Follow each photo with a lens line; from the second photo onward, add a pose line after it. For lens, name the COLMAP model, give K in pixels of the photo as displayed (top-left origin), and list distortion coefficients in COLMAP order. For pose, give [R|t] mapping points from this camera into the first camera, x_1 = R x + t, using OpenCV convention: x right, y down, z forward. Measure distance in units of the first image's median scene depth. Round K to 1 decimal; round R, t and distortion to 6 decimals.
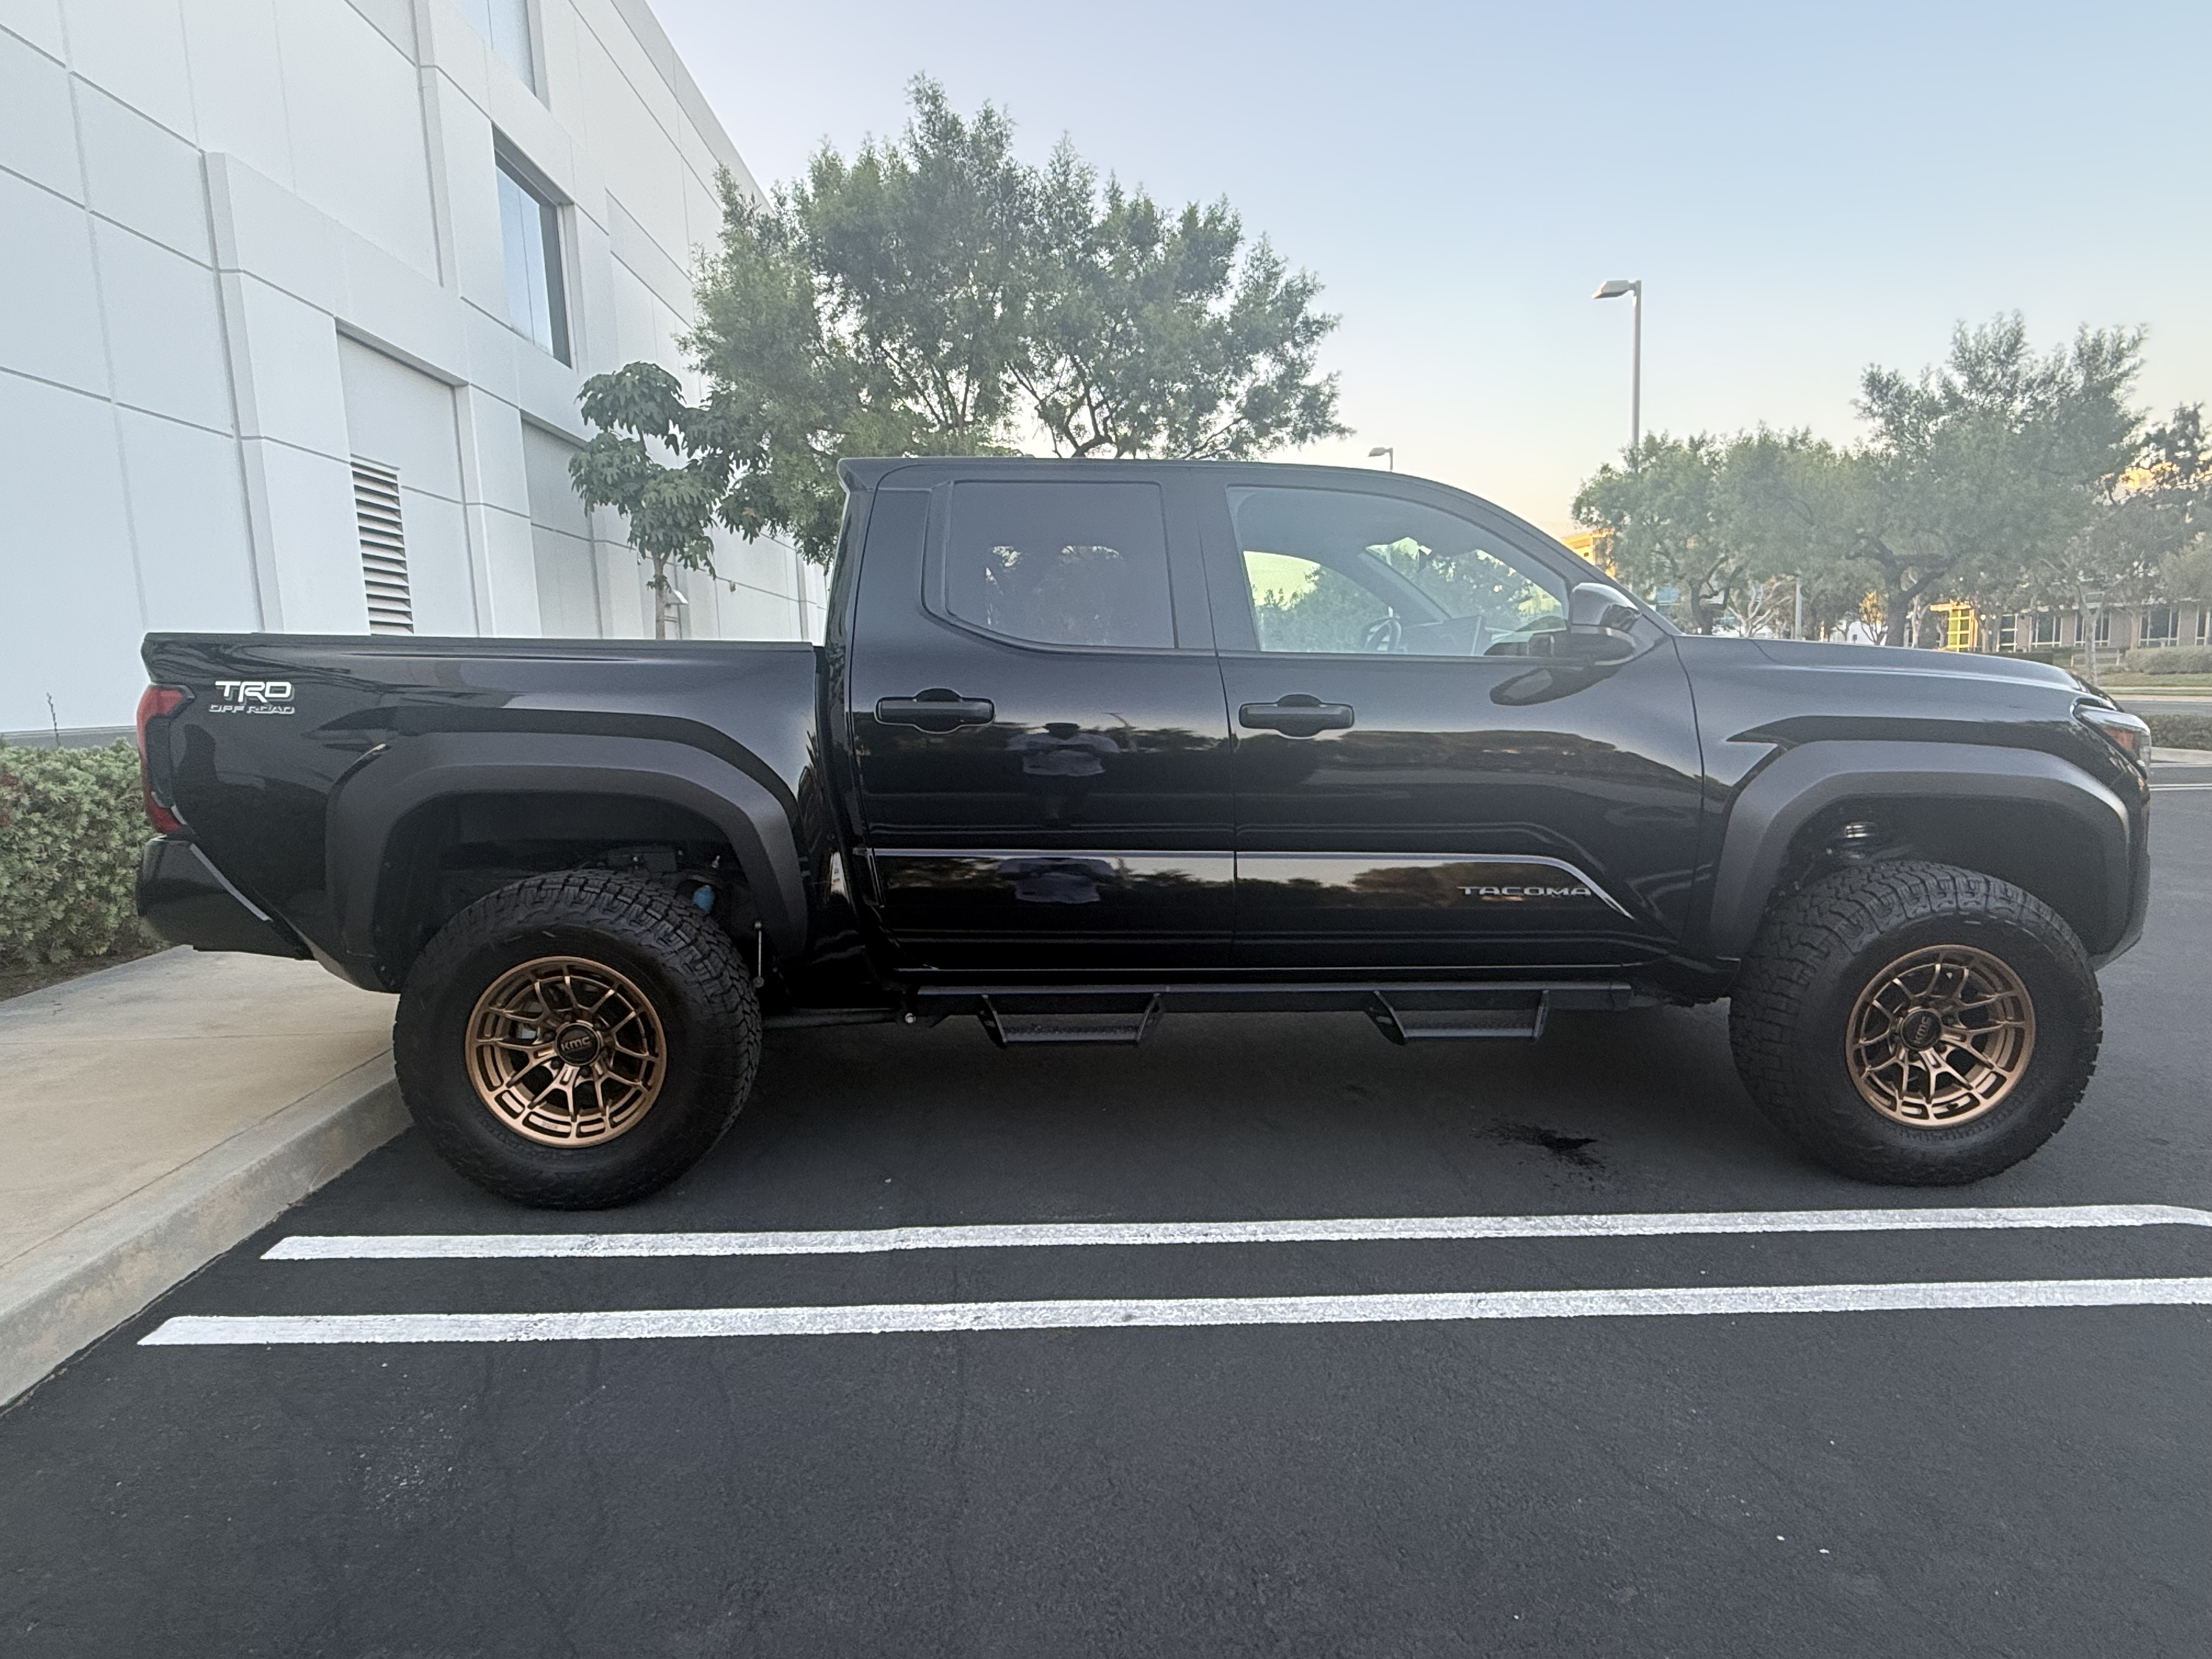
lens RADIAL K [[1216.6, 0, 1106.0], [0, 1216.6, 829.5], [0, 0, 1]] dist [-0.002043, 0.000577]
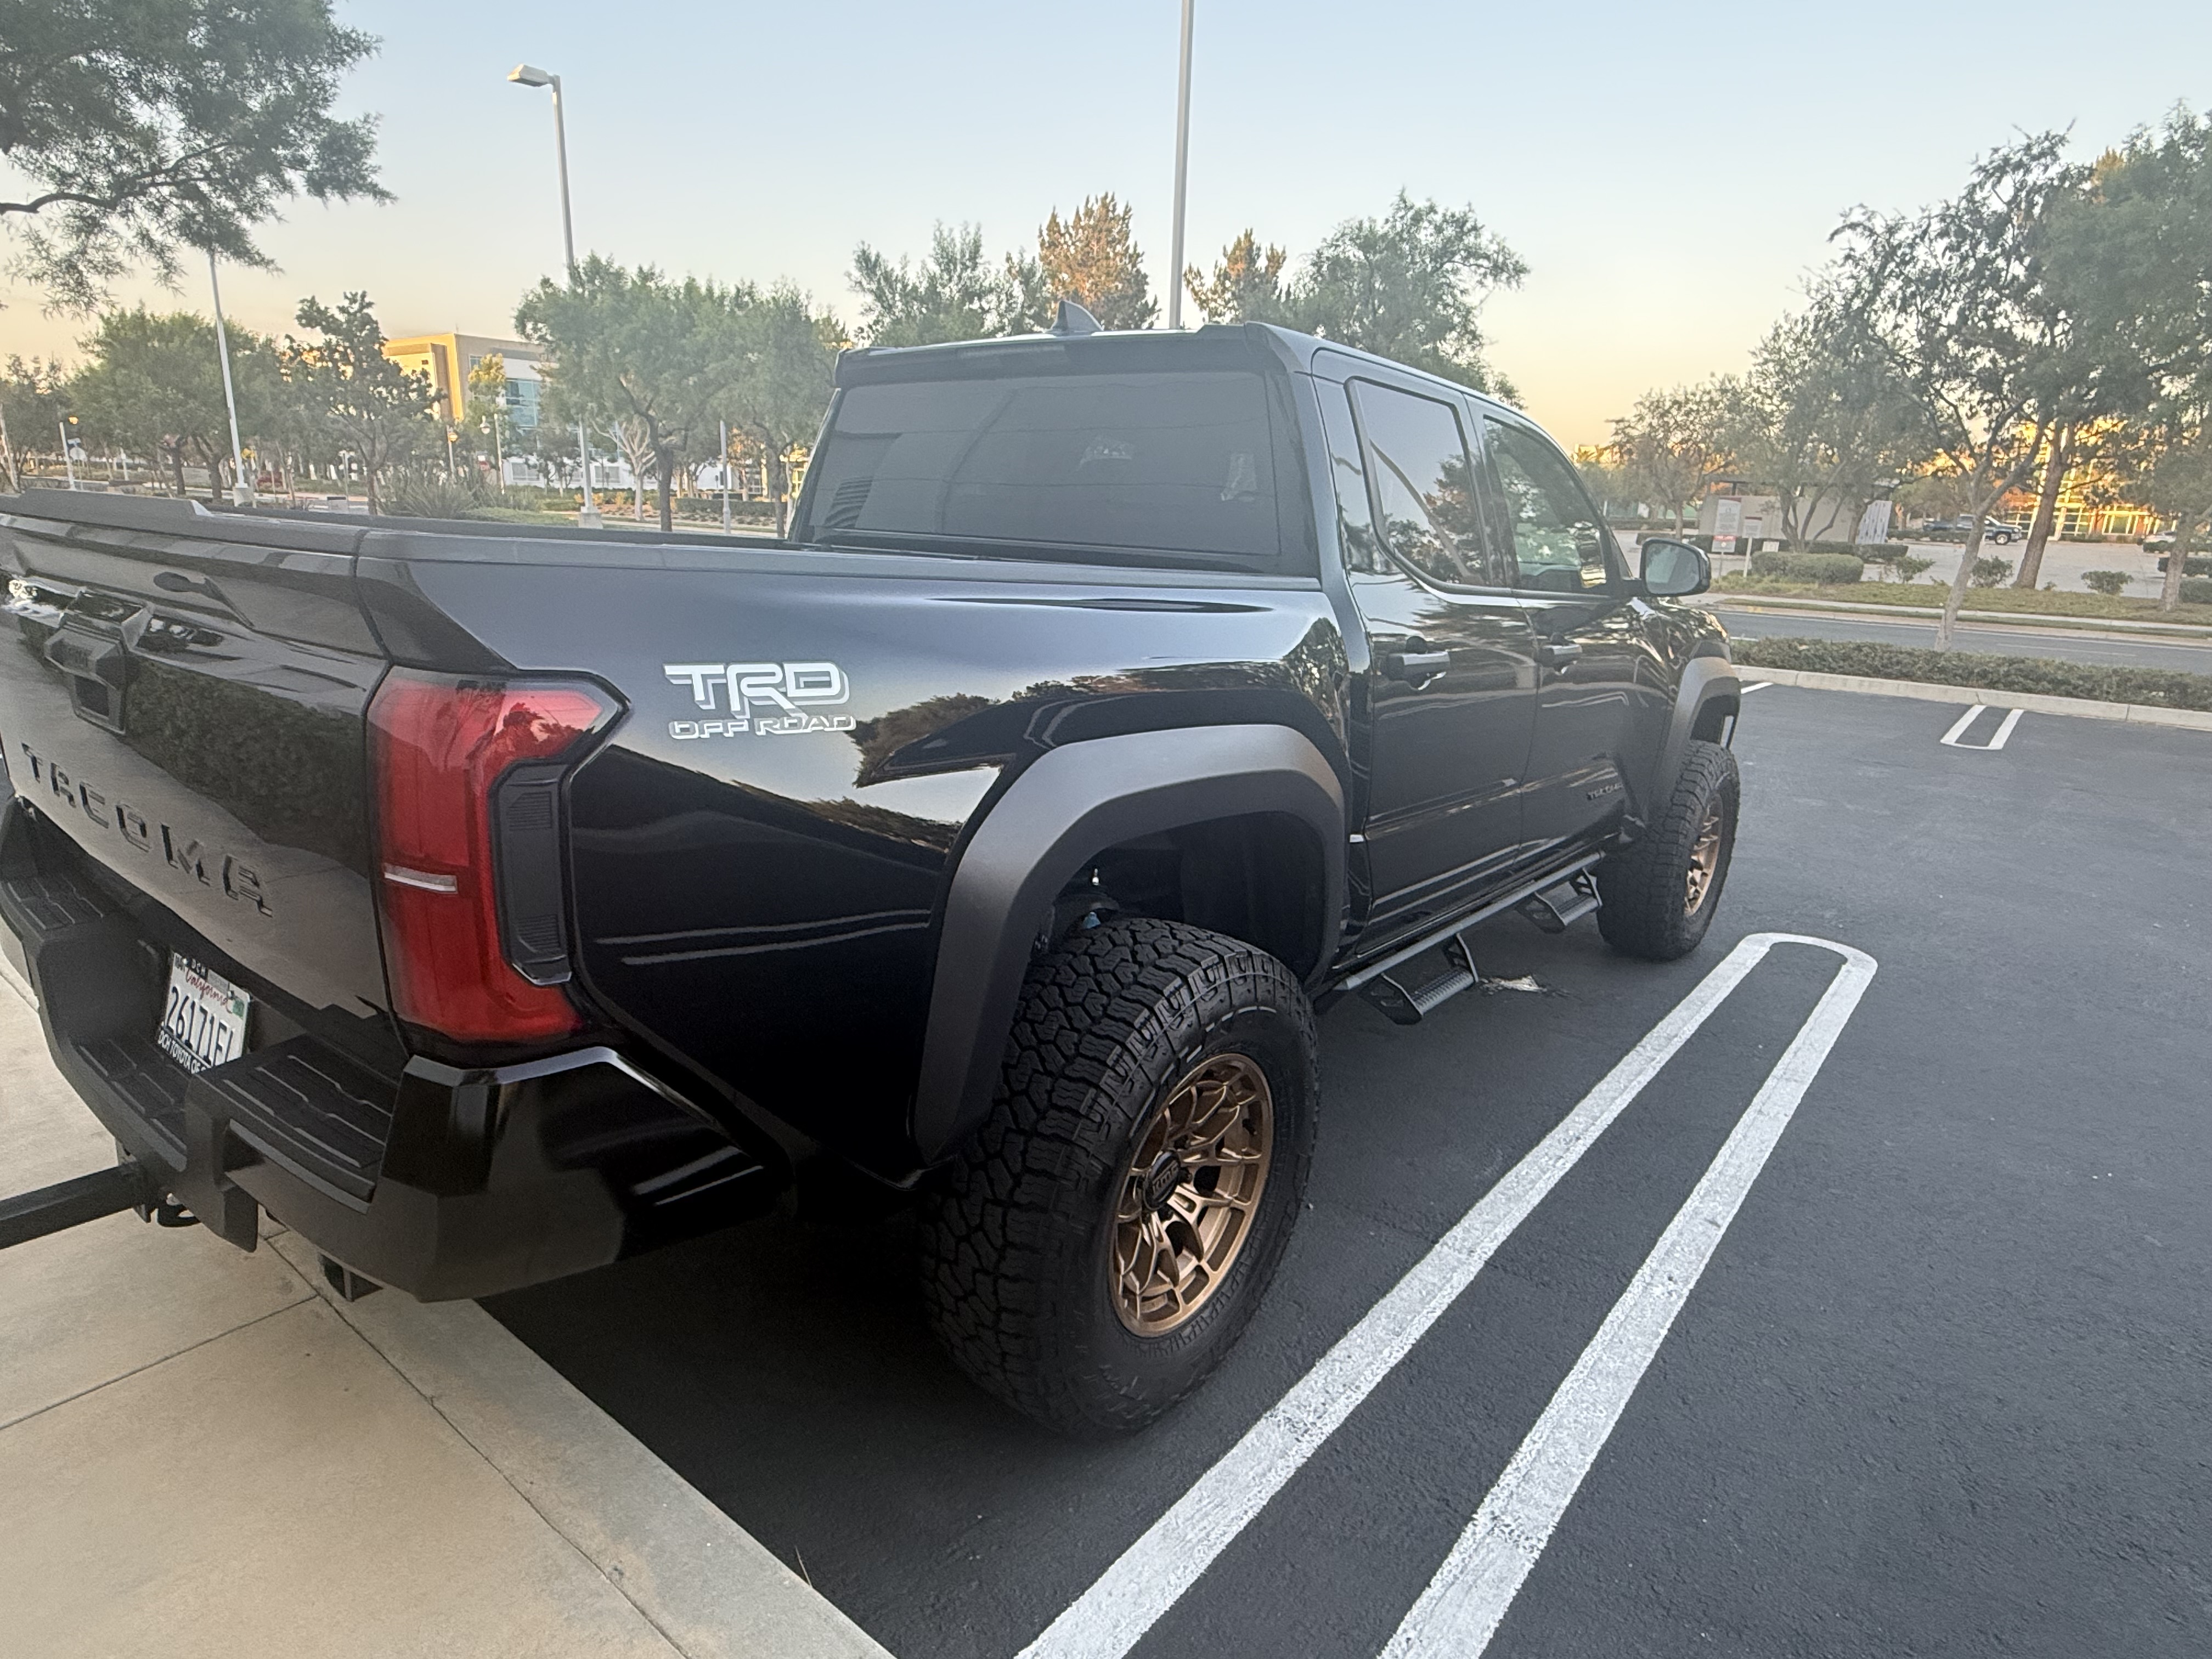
lens RADIAL K [[1225.4, 0, 1080.8], [0, 1225.4, 819.7], [0, 0, 1]] dist [0.005709, 0.001714]
pose [[0.658576, -0.134523, 0.740392, -0.149758], [0.039296, 0.988697, 0.144685, -0.019519], [-0.751487, -0.066192, 0.656419, 0.094336]]
